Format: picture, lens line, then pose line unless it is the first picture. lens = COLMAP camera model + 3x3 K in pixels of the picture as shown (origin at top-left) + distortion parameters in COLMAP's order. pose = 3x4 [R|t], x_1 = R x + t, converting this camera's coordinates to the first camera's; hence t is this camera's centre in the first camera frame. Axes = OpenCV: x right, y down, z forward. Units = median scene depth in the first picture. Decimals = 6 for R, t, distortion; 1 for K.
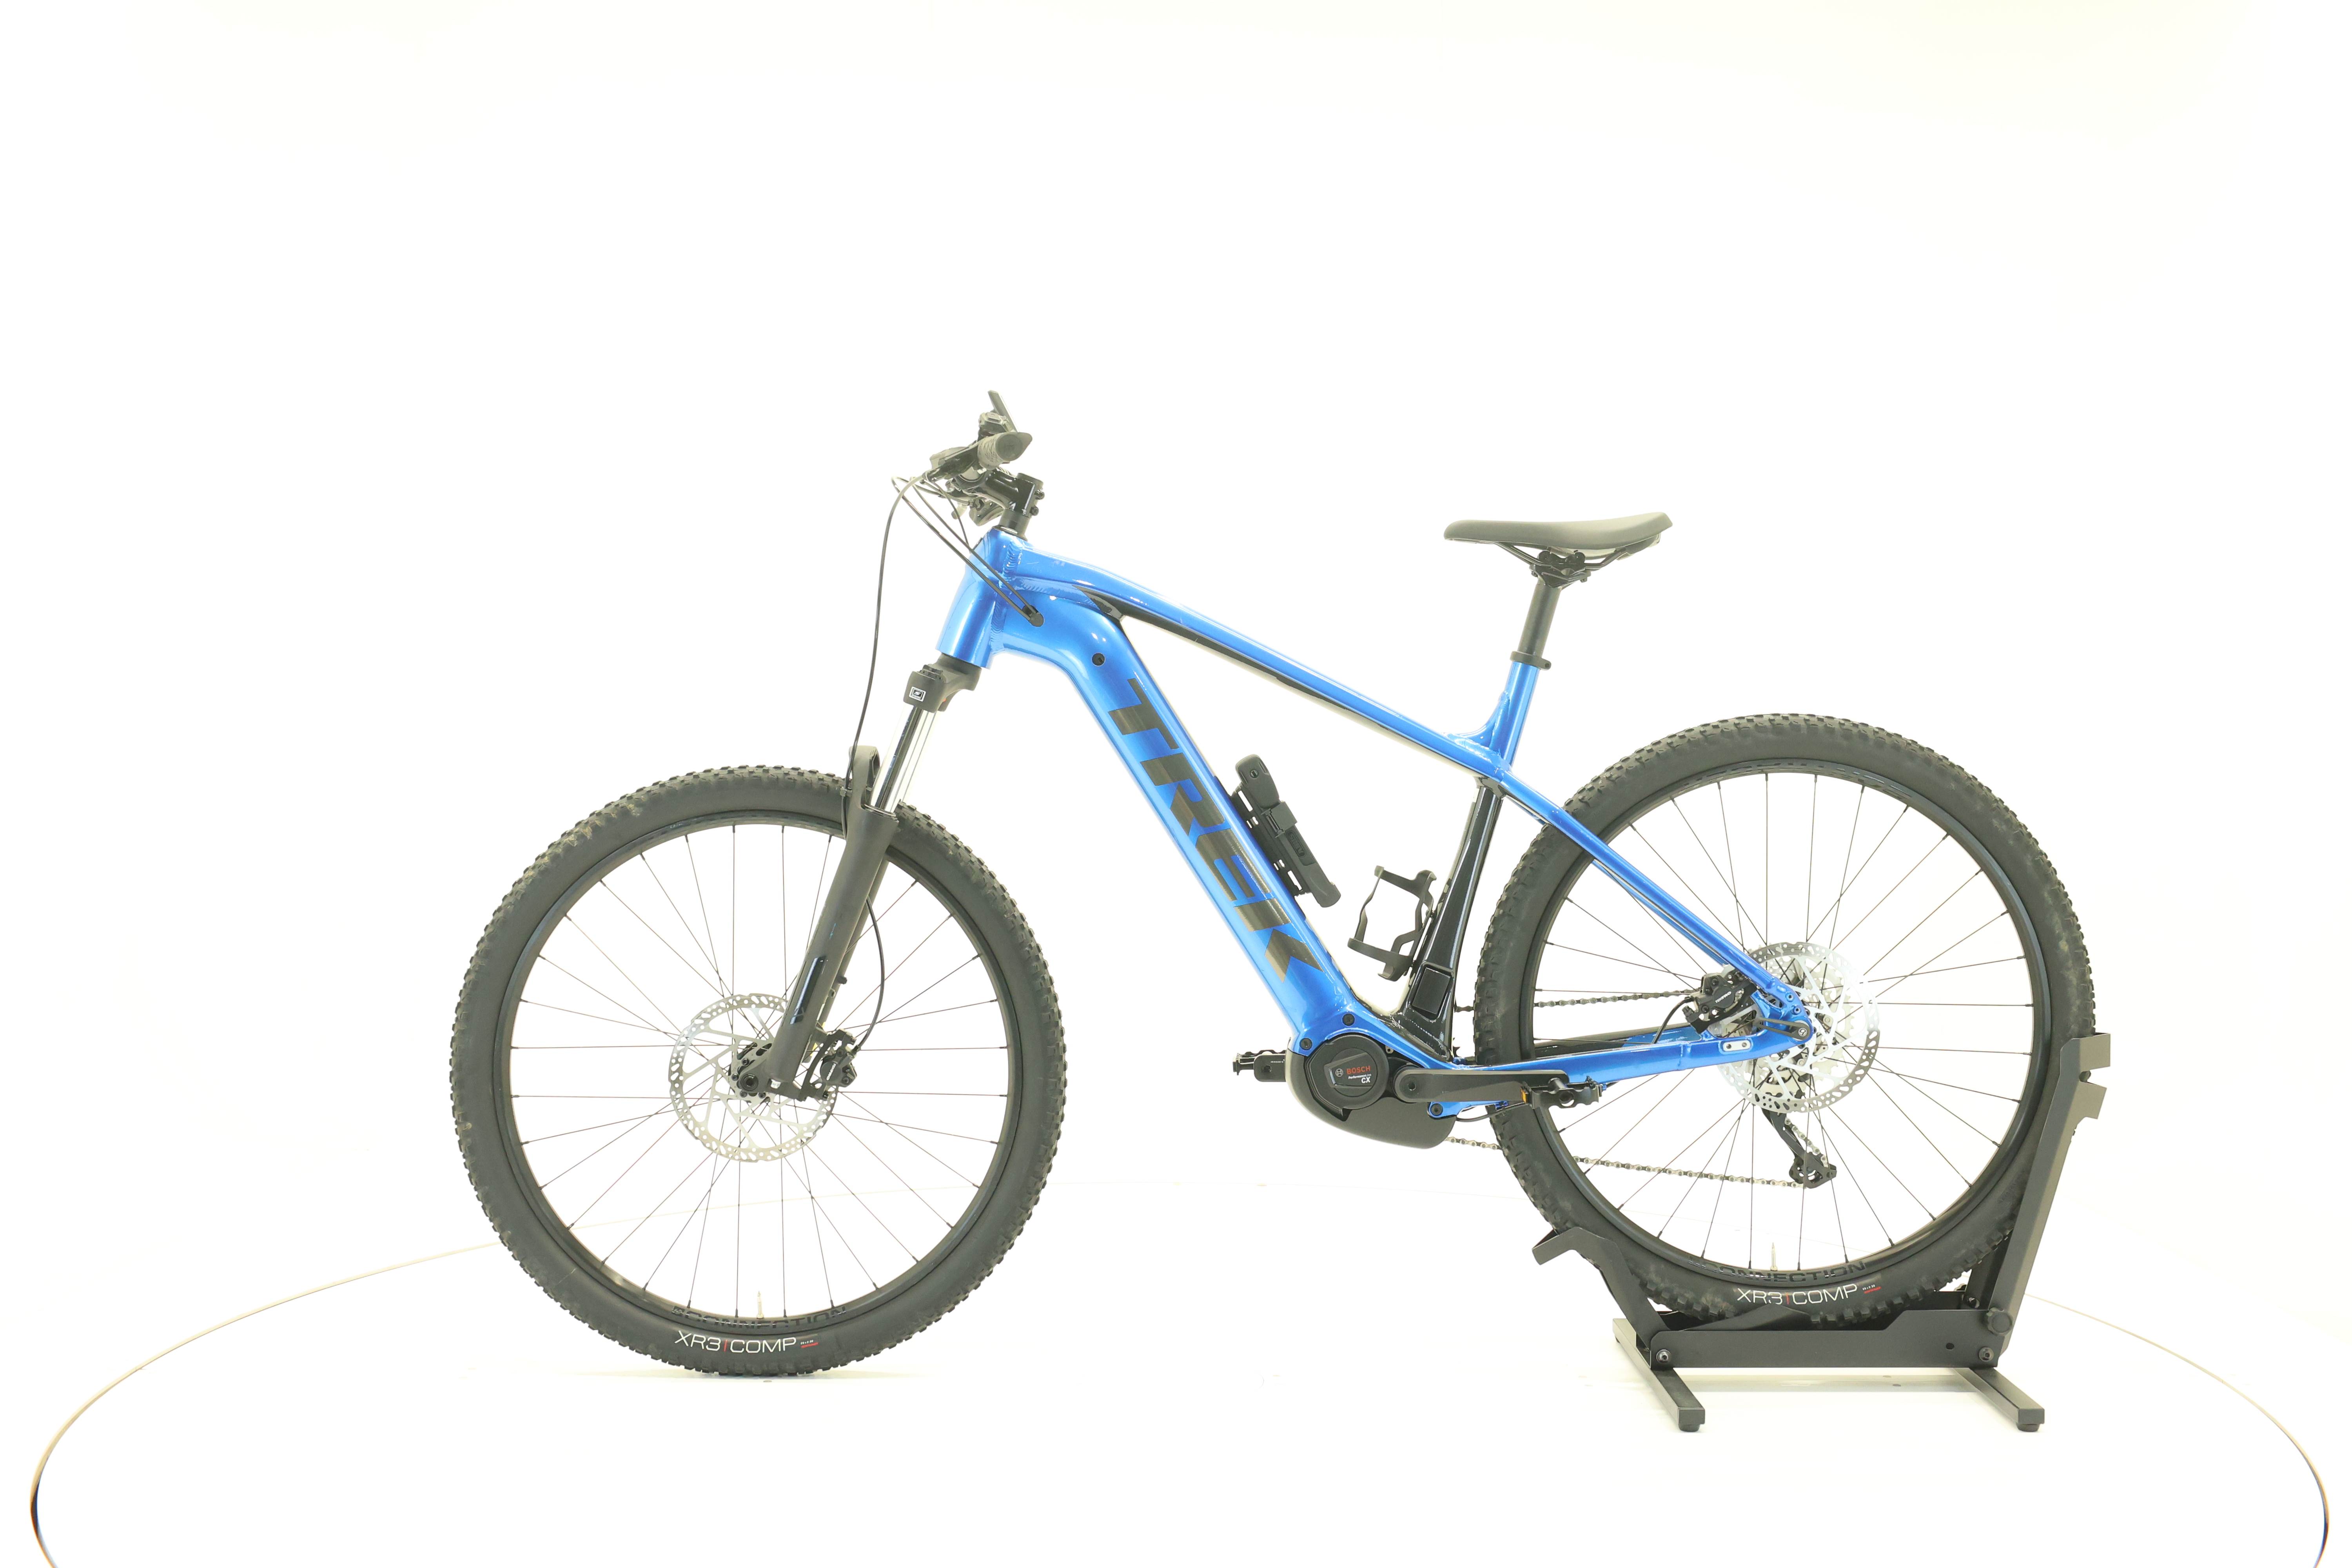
lens RADIAL K [[2487.6, 0, 1183.3], [0, 2487.6, 776.1], [0, 0, 1]] dist [0.021380, 0.000000]
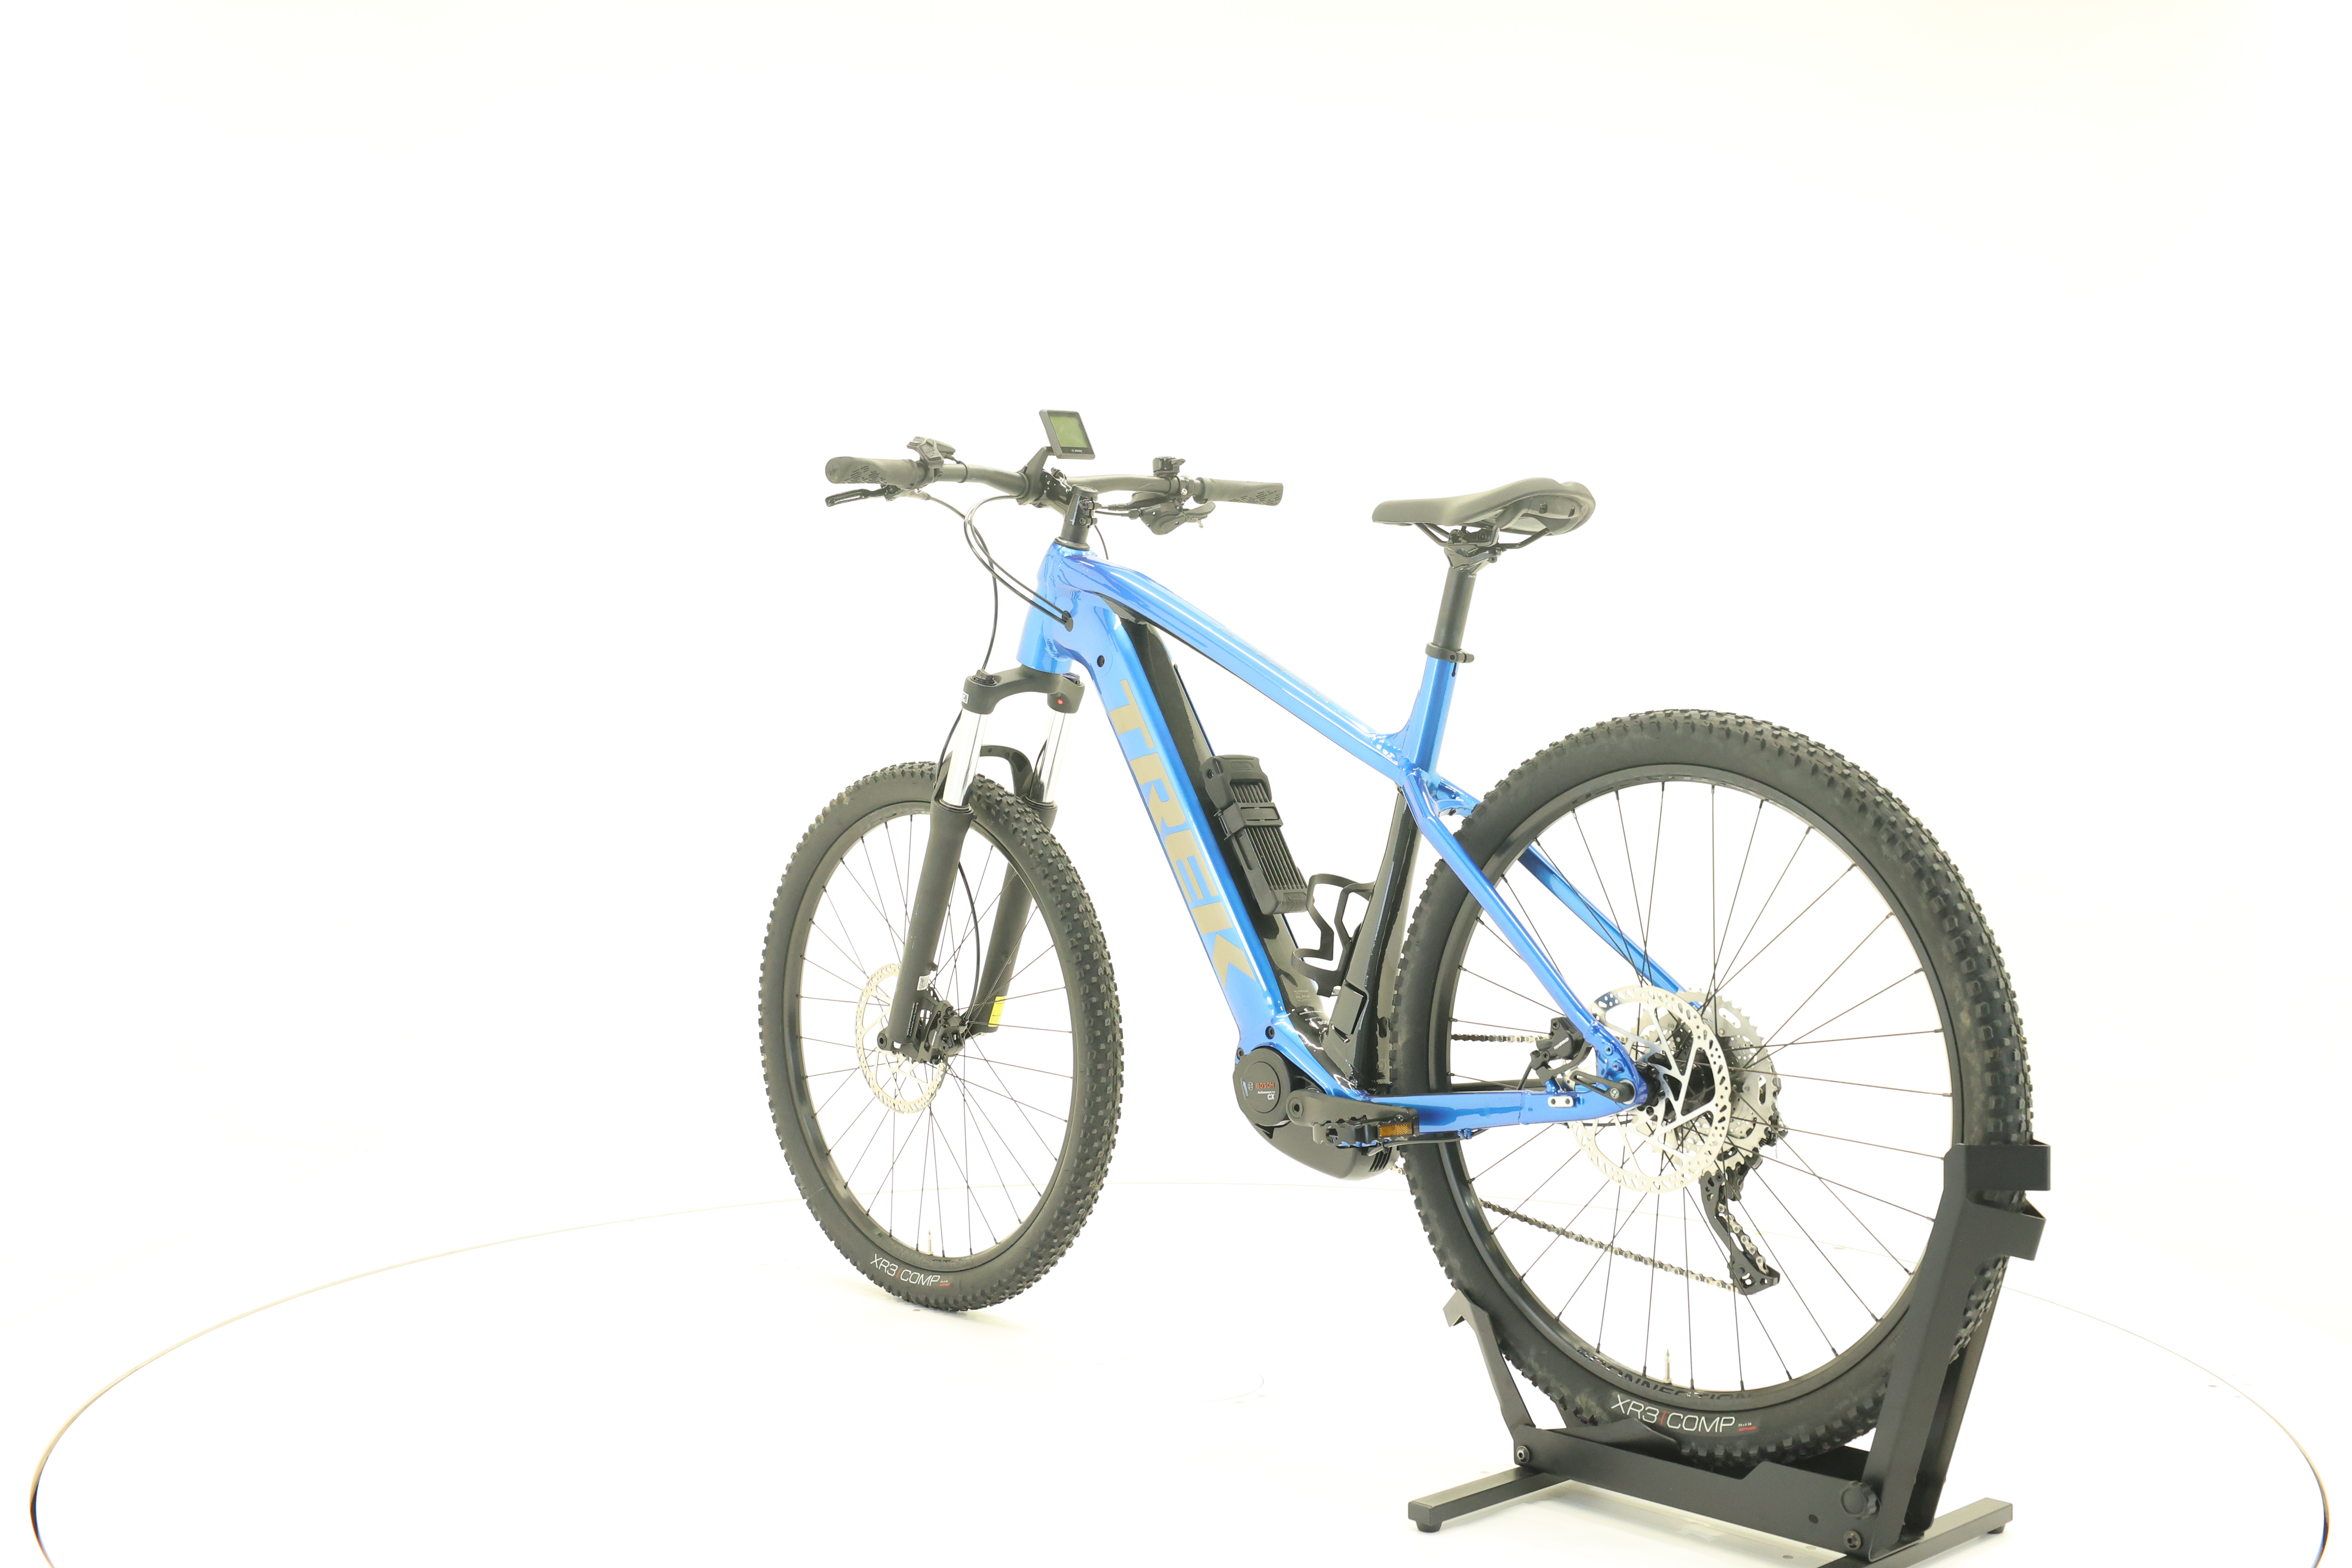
lens RADIAL K [[2487.6, 0, 1167.9], [0, 2487.6, 770.3], [0, 0, 1]] dist [0.021380, 0.000000]
pose [[0.681086, 0.010061, -0.732134, 0.727938], [-0.011103, 0.999933, 0.003412, -0.006082], [0.732119, 0.005805, 0.681152, 0.314305]]
